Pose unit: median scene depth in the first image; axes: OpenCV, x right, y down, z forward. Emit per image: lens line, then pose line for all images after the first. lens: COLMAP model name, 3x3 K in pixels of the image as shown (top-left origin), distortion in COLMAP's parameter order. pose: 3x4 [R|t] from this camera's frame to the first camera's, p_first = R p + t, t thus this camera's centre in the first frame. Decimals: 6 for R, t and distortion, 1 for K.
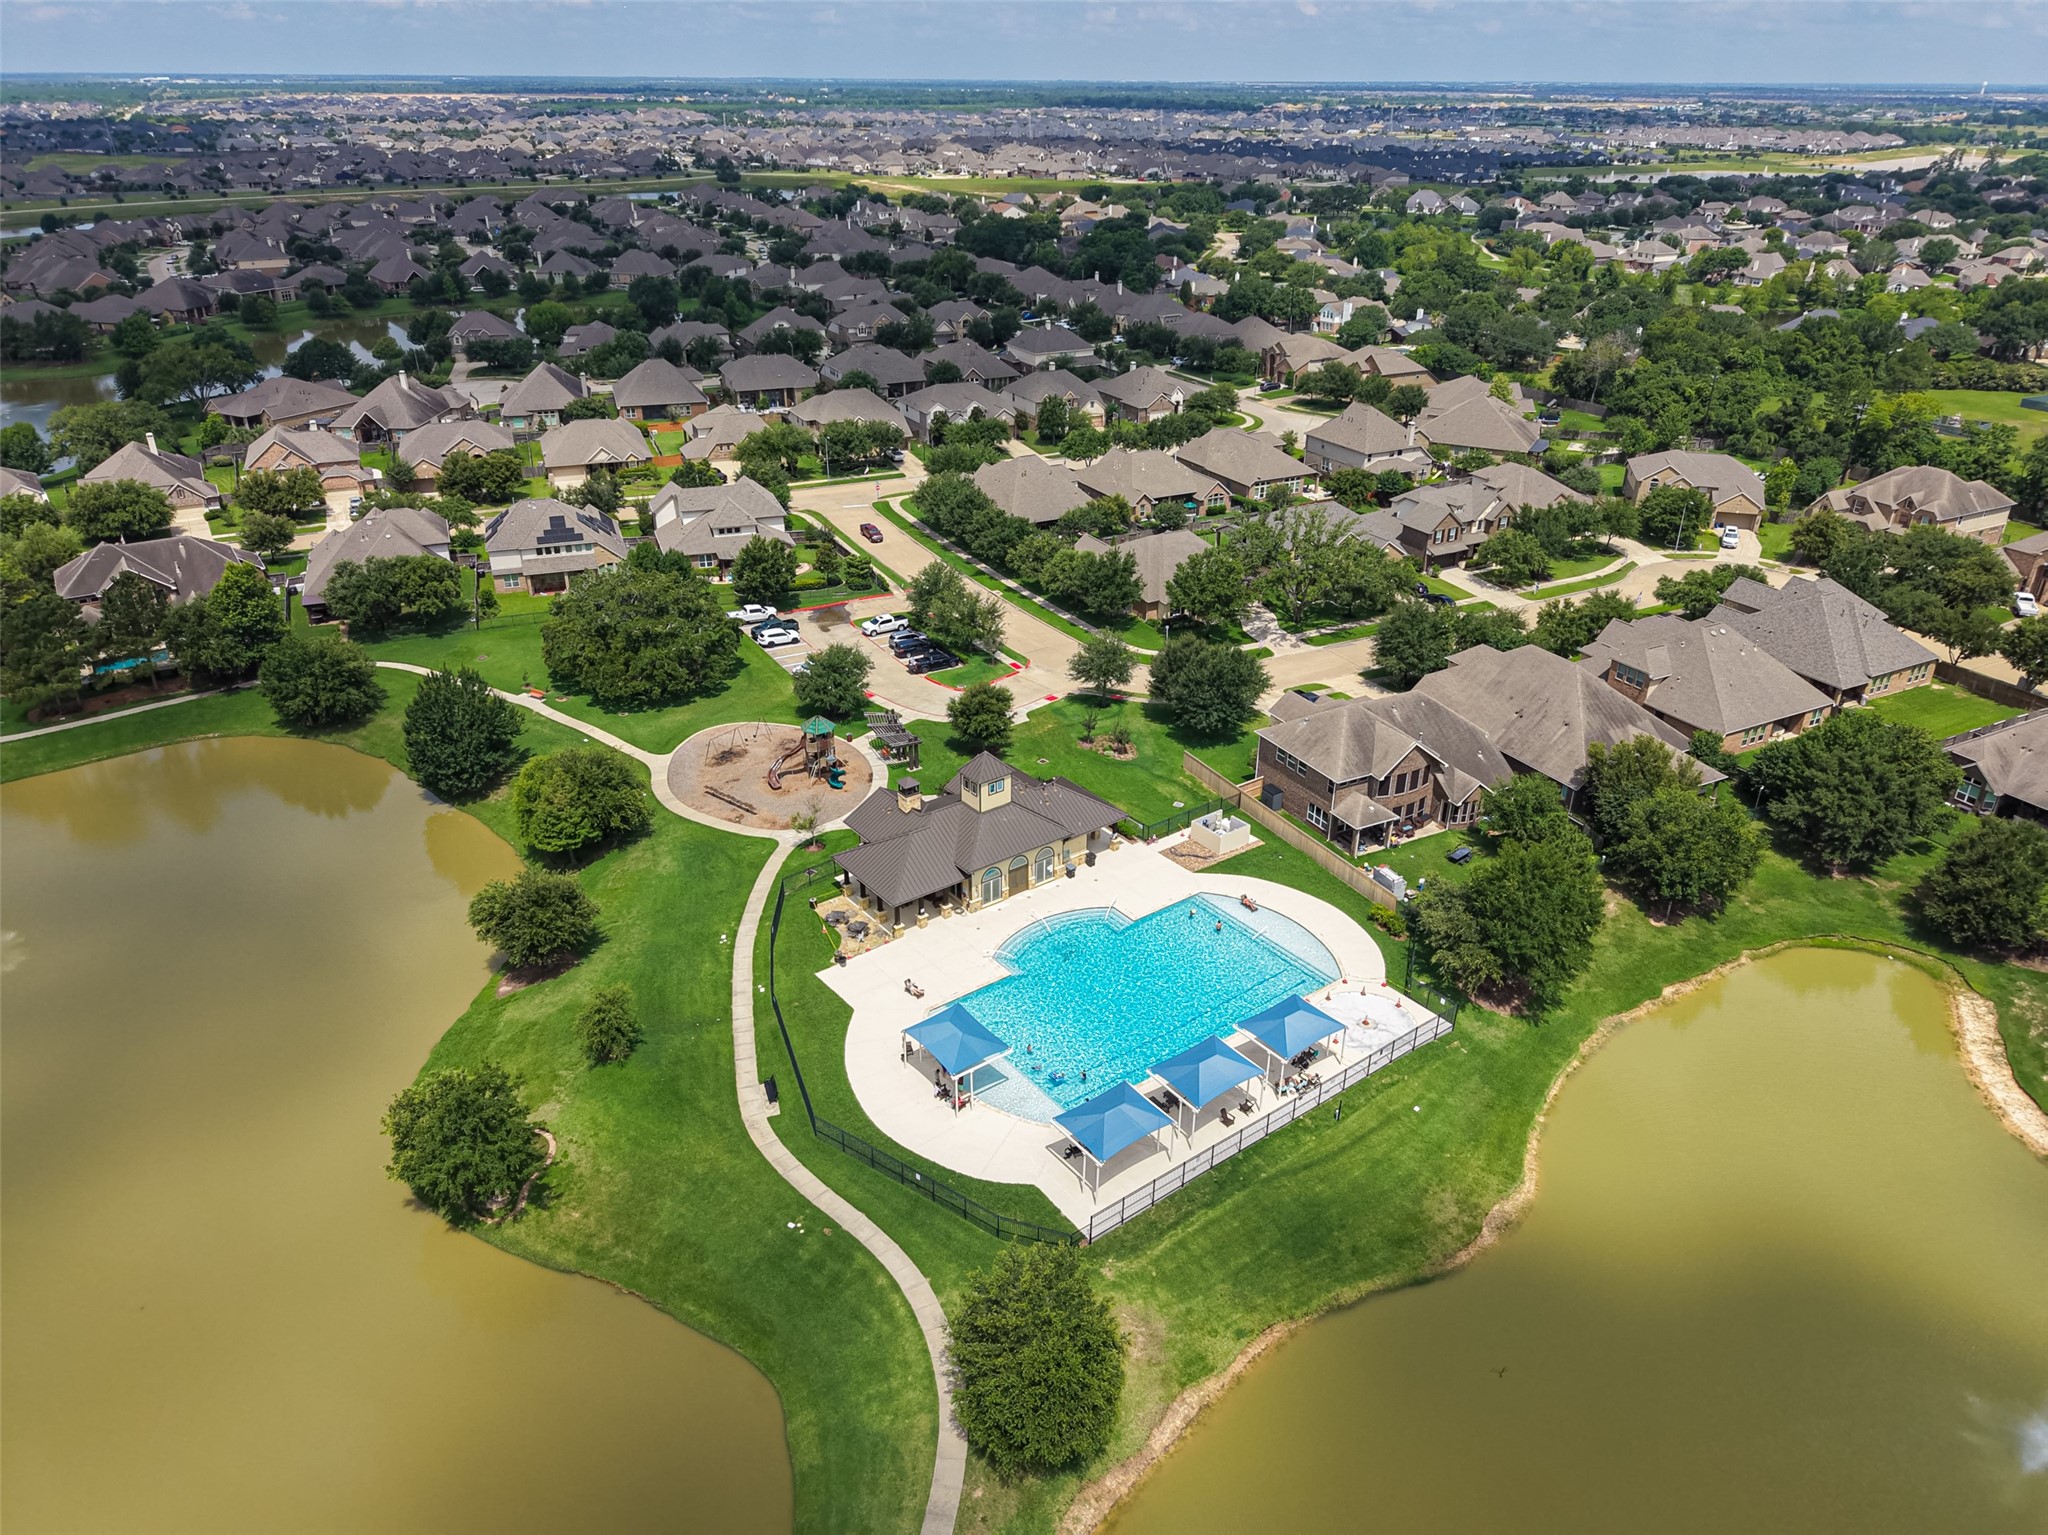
lens RADIAL K [[1417.1, 0, 1024.0], [0, 1417.1, 767.5], [0, 0, 1]] dist [0.023032, -0.008570]
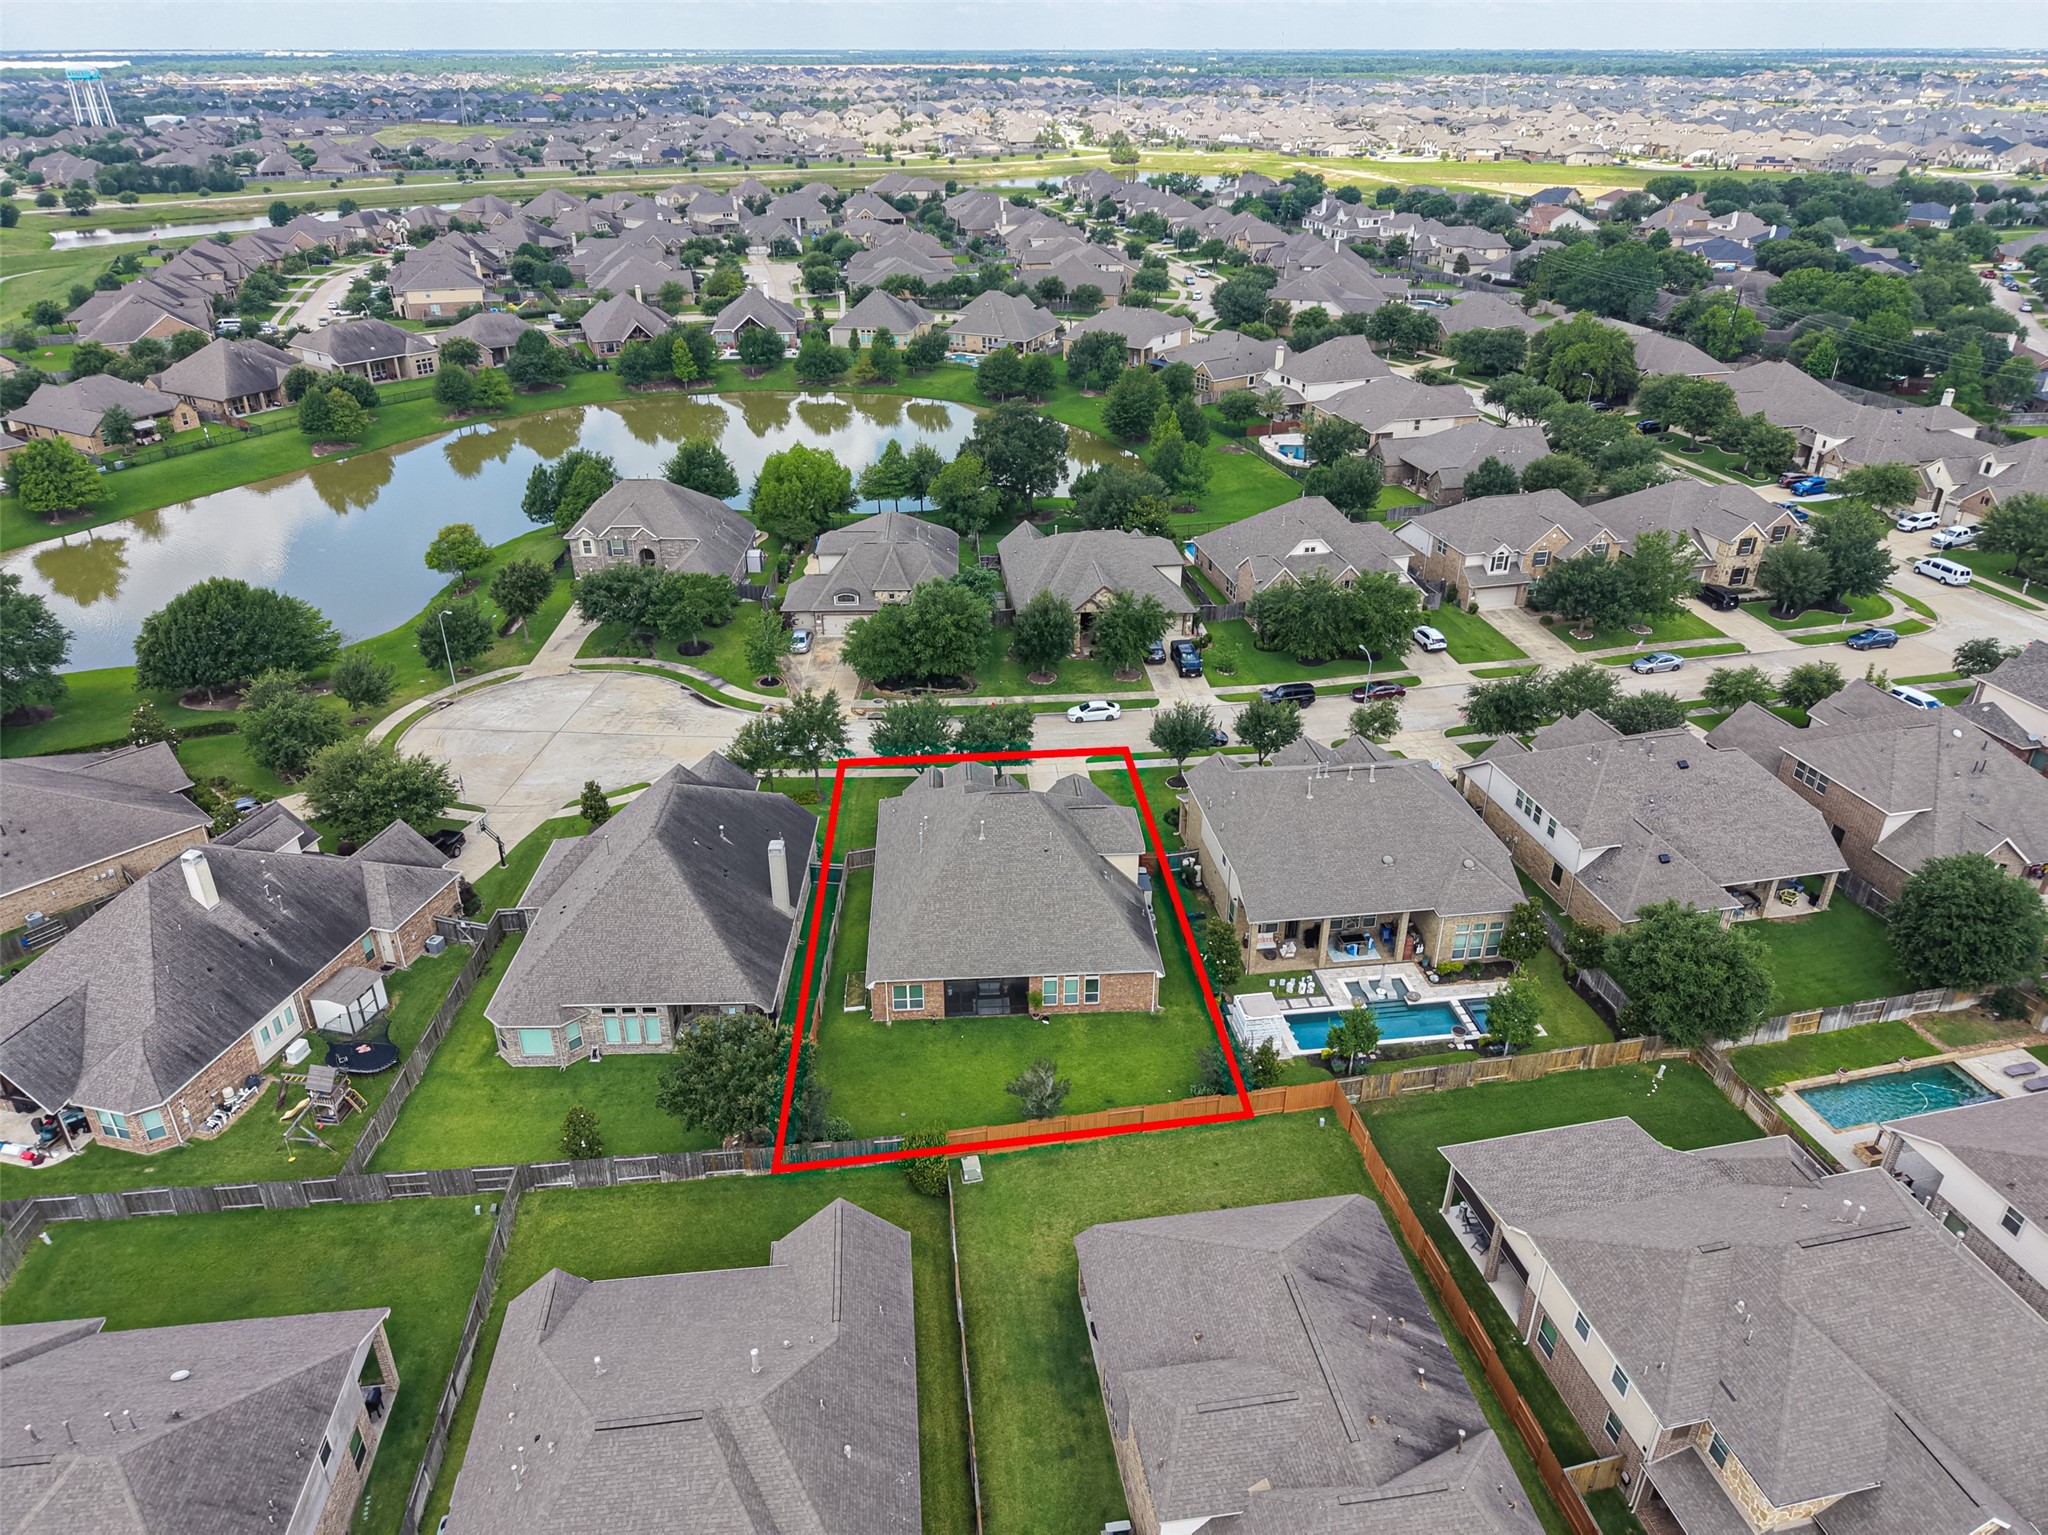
lens RADIAL K [[1417.1, 0, 1024.0], [0, 1417.1, 767.5], [0, 0, 1]] dist [0.023032, -0.008570]
pose [[0.971610, 0.103894, -0.212555, -0.069079], [-0.100519, 0.994578, 0.026654, -0.110039], [0.214171, -0.004532, 0.976786, 0.253343]]
